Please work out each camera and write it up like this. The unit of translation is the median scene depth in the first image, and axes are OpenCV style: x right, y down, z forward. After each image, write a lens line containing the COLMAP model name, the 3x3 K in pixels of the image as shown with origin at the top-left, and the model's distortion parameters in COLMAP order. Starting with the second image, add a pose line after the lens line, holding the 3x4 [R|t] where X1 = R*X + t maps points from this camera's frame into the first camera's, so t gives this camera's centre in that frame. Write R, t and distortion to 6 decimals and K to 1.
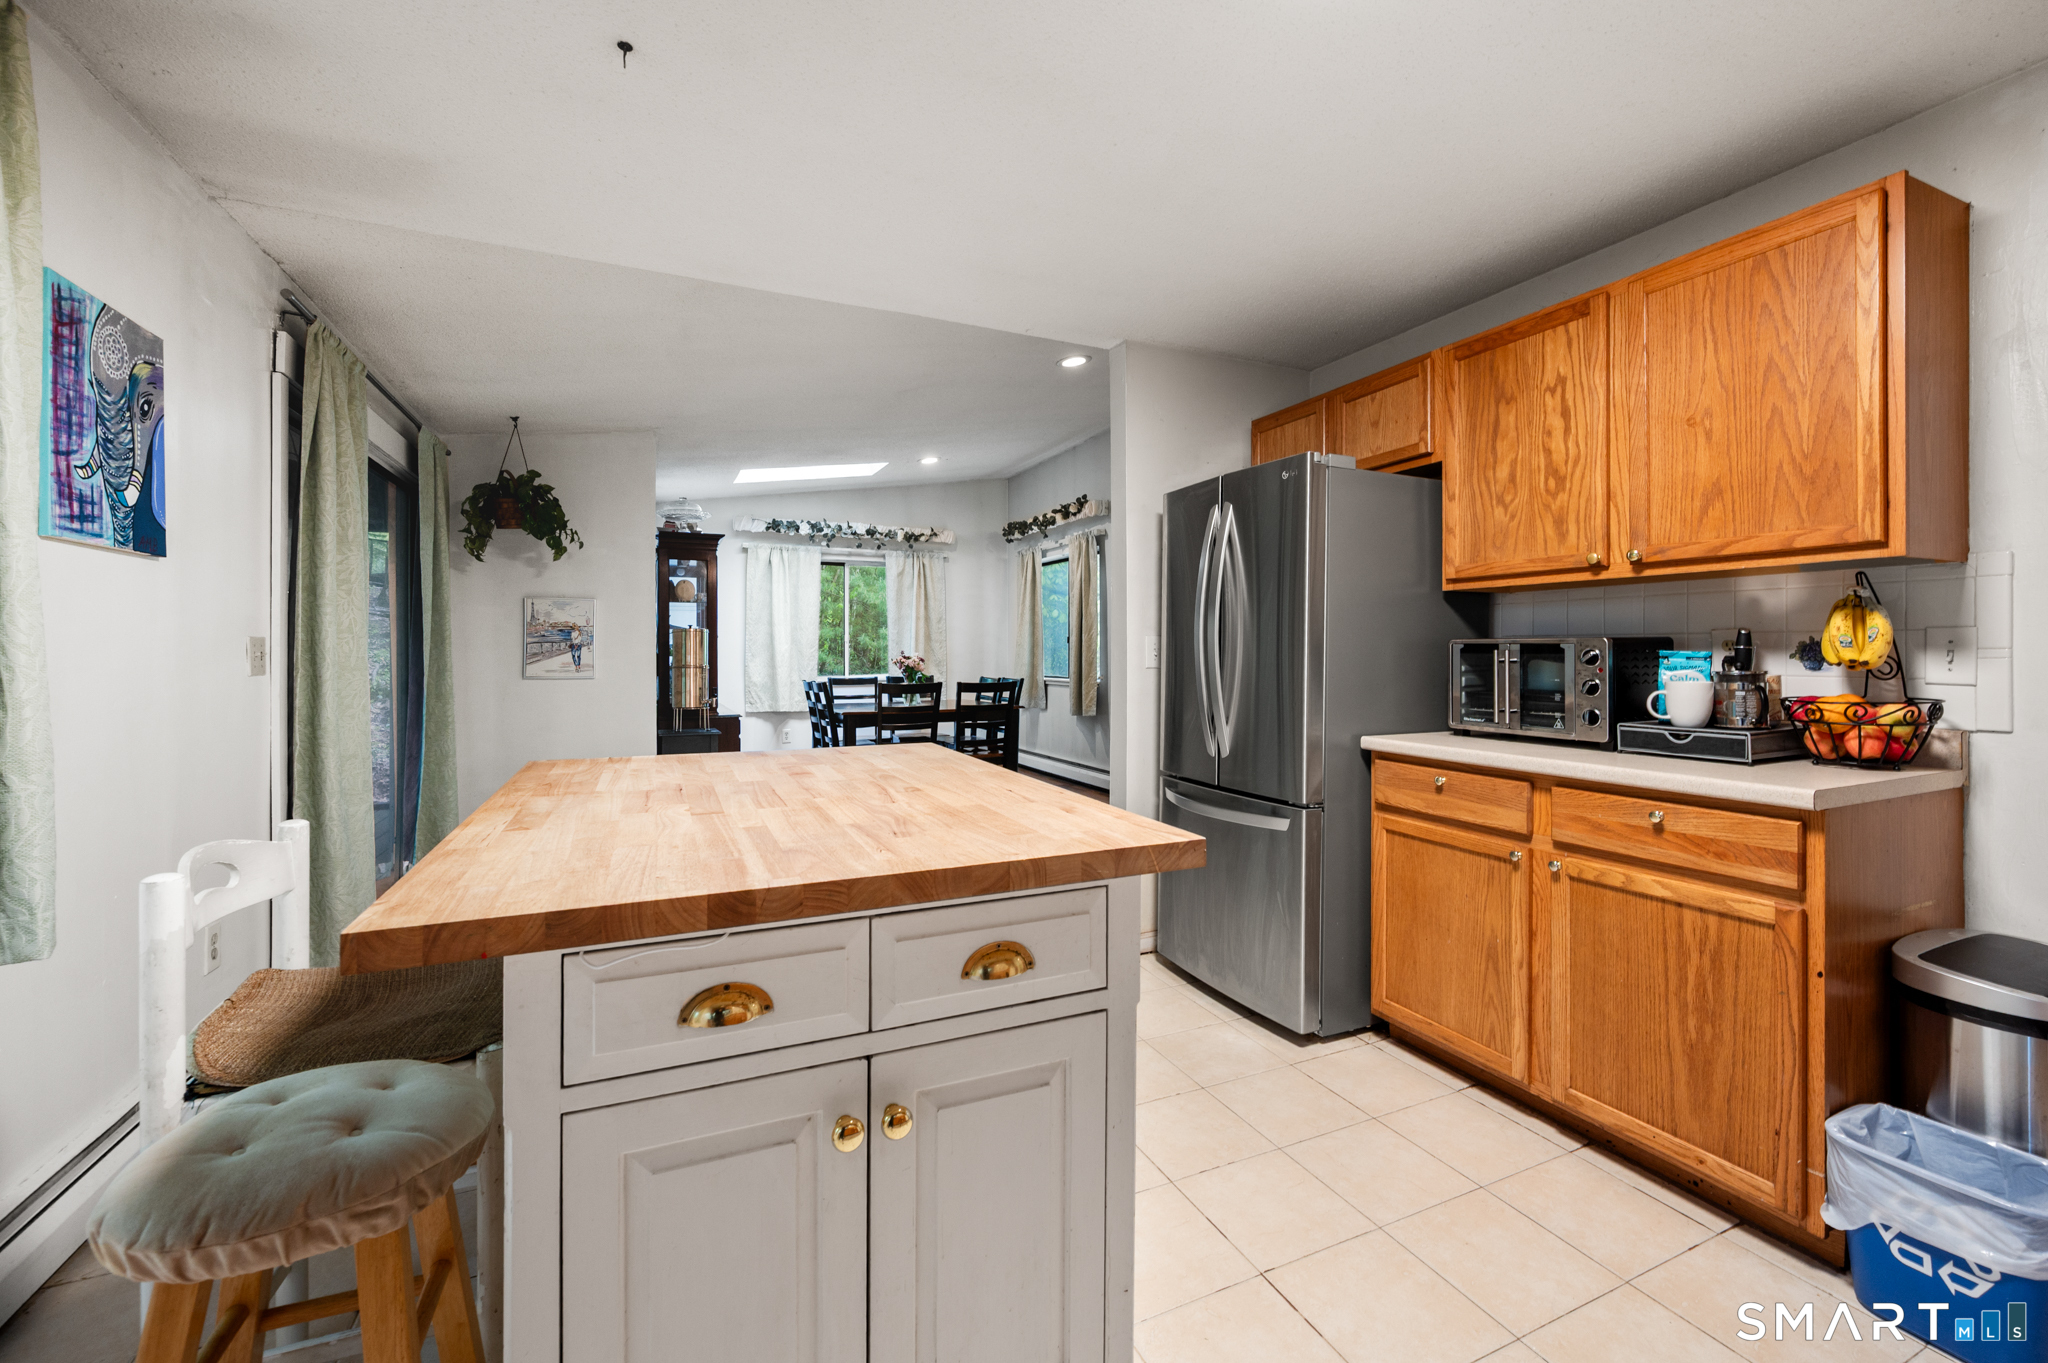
lens RADIAL K [[817.7, 0, 1034.4], [0, 817.7, 643.2], [0, 0, 1]] dist [-0.000936, -0.000197]
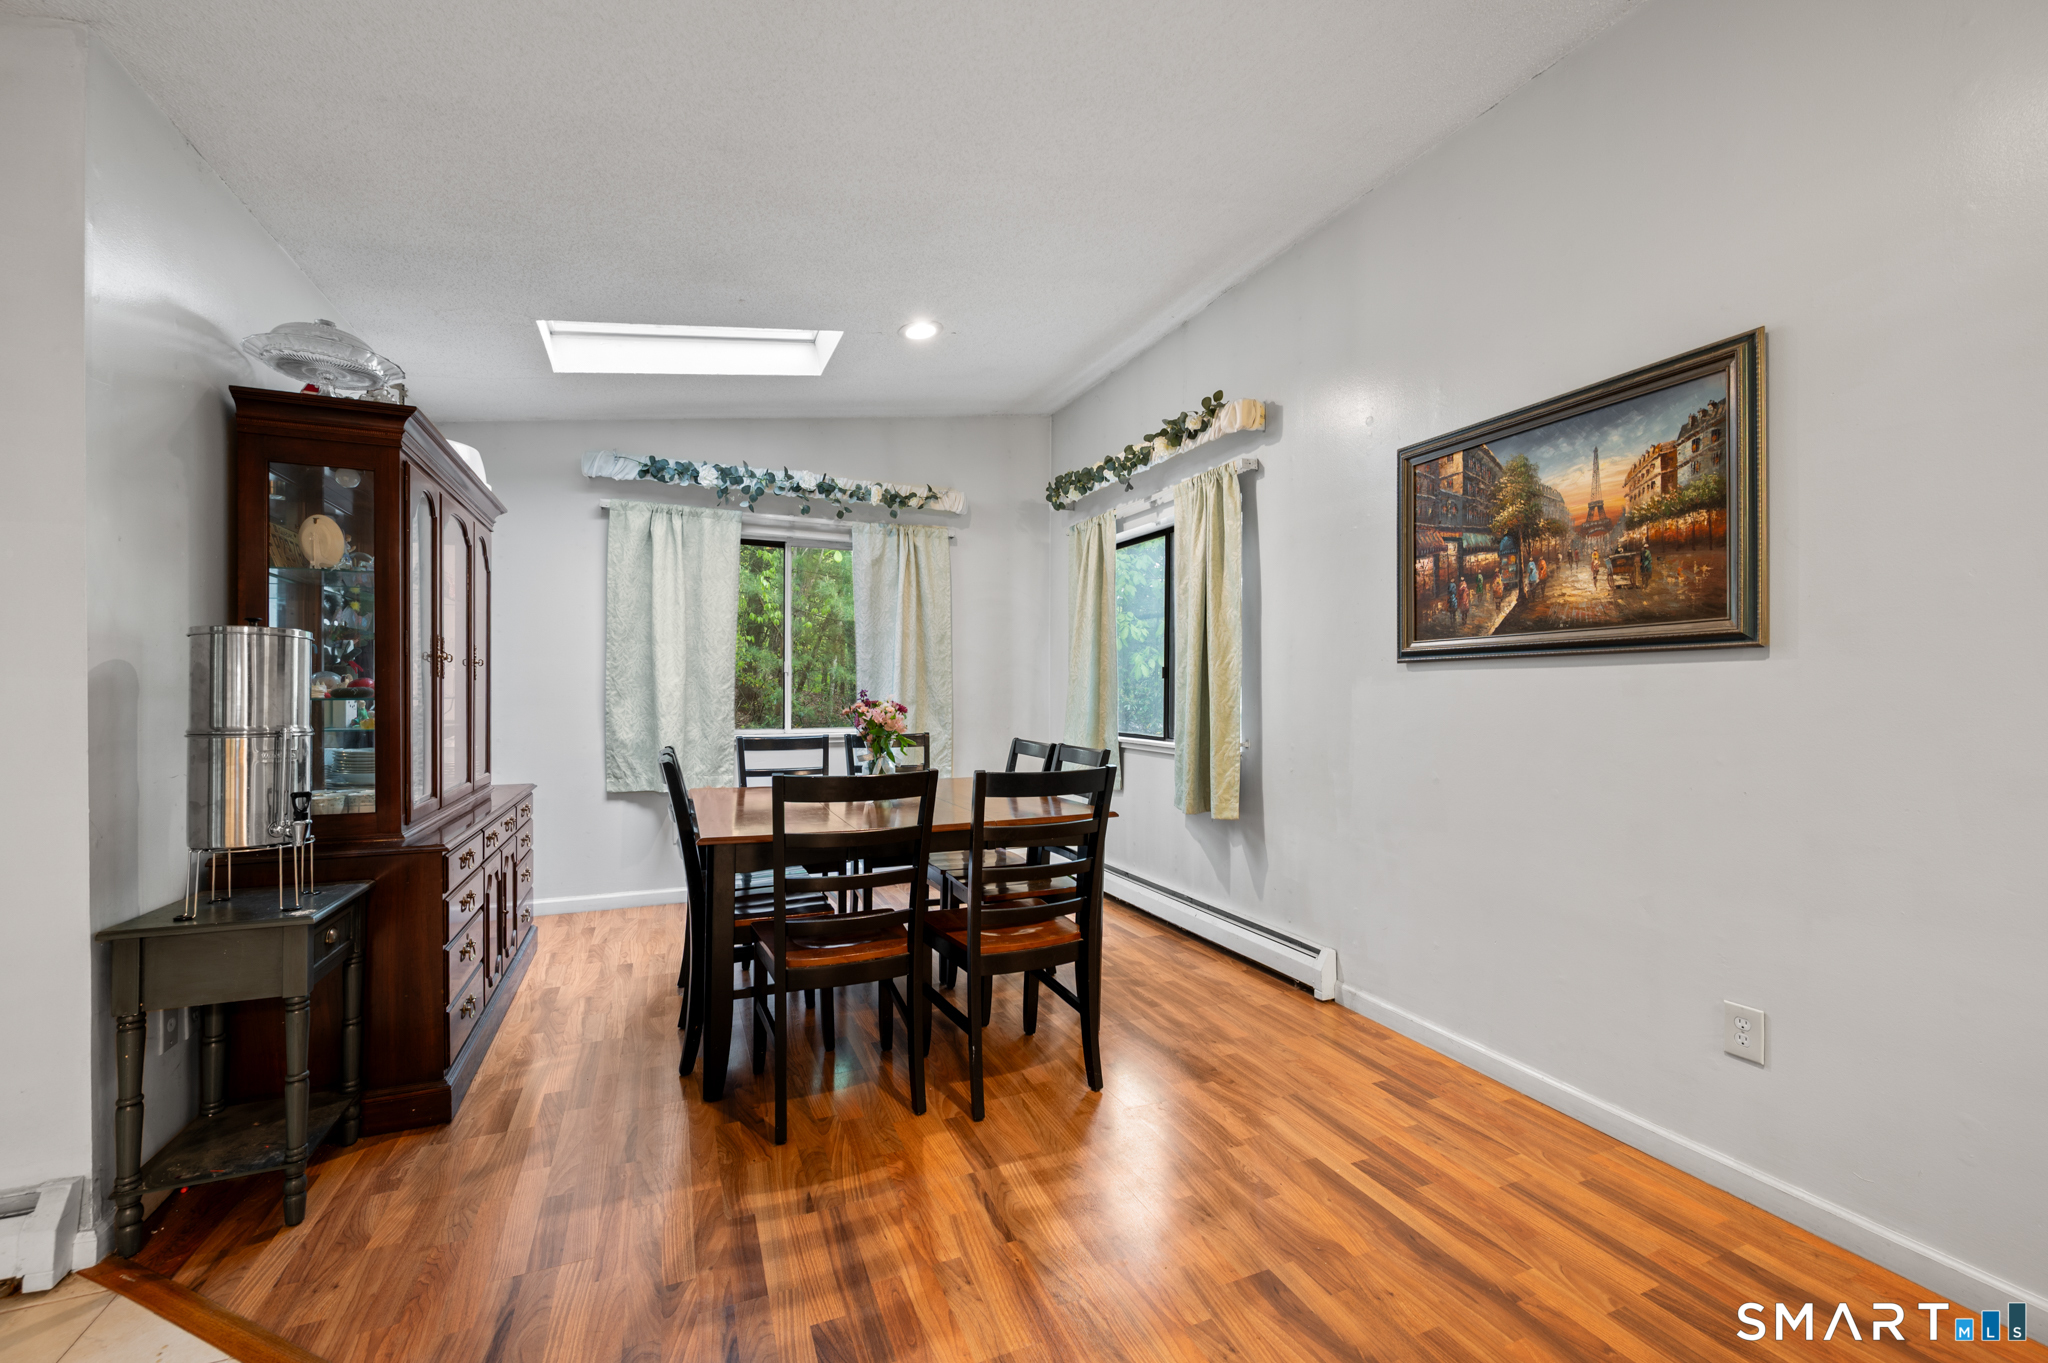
lens RADIAL K [[811.3, 0, 1029.1], [0, 811.3, 675.6], [0, 0, 1]] dist [-0.001175, -0.000213]
pose [[0.999865, 0.007768, -0.014510, -0.044368], [-0.007815, 0.999965, -0.003142, 0.000768], [0.014485, 0.003255, 0.999890, 0.426748]]
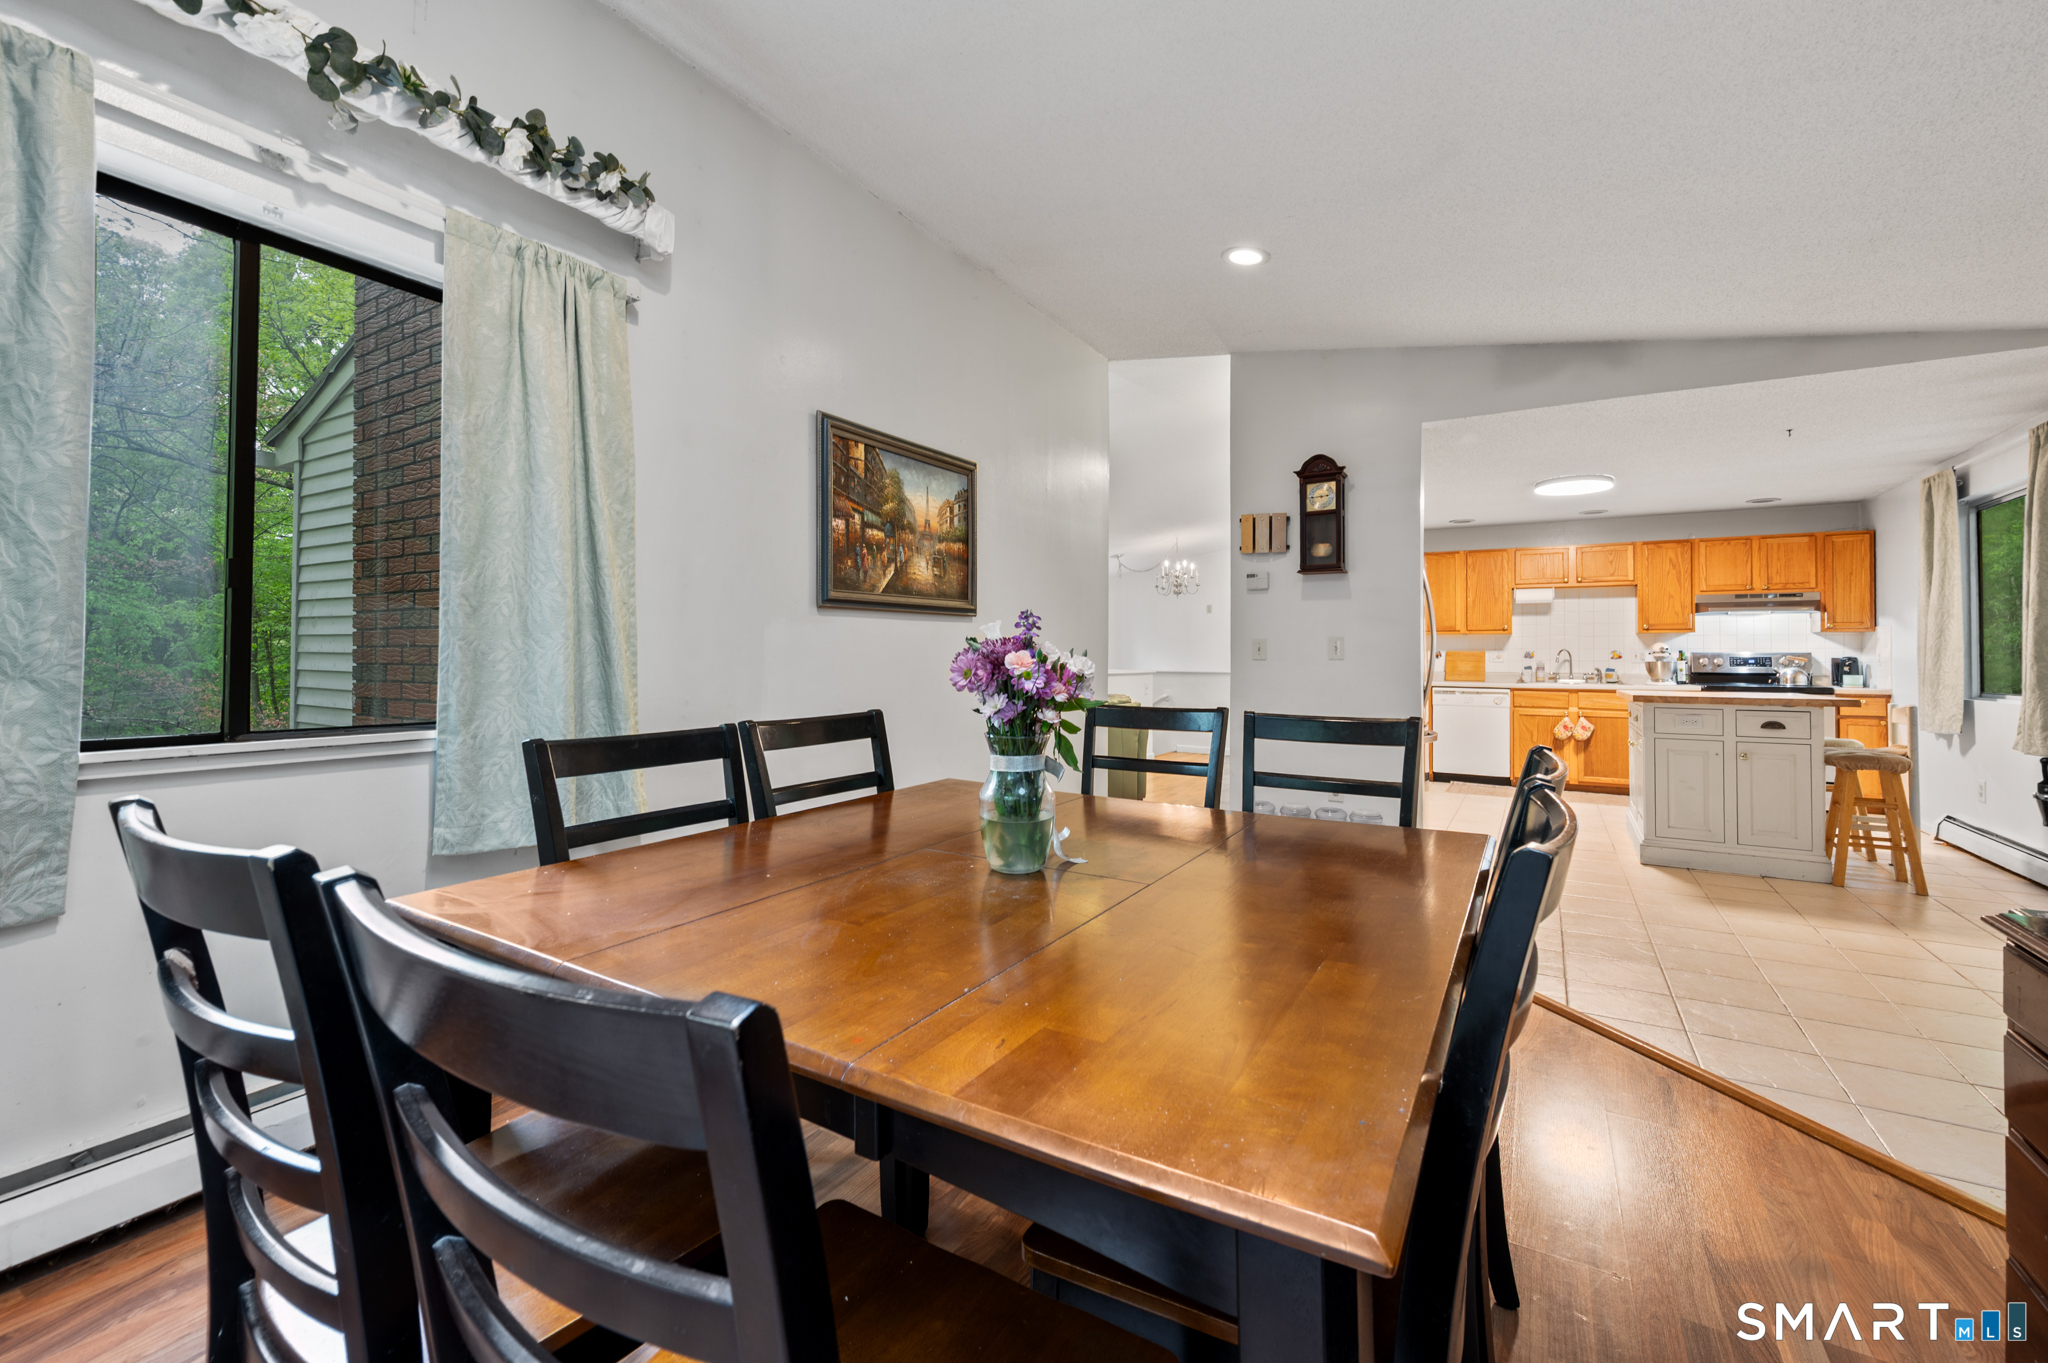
lens RADIAL K [[811.3, 0, 1029.1], [0, 811.3, 675.6], [0, 0, 1]] dist [-0.001175, -0.000213]
pose [[-0.537192, -0.009787, 0.843403, -0.276320], [-0.009235, 0.999941, 0.005721, 0.023256], [-0.843409, -0.004716, -0.537251, 0.921884]]
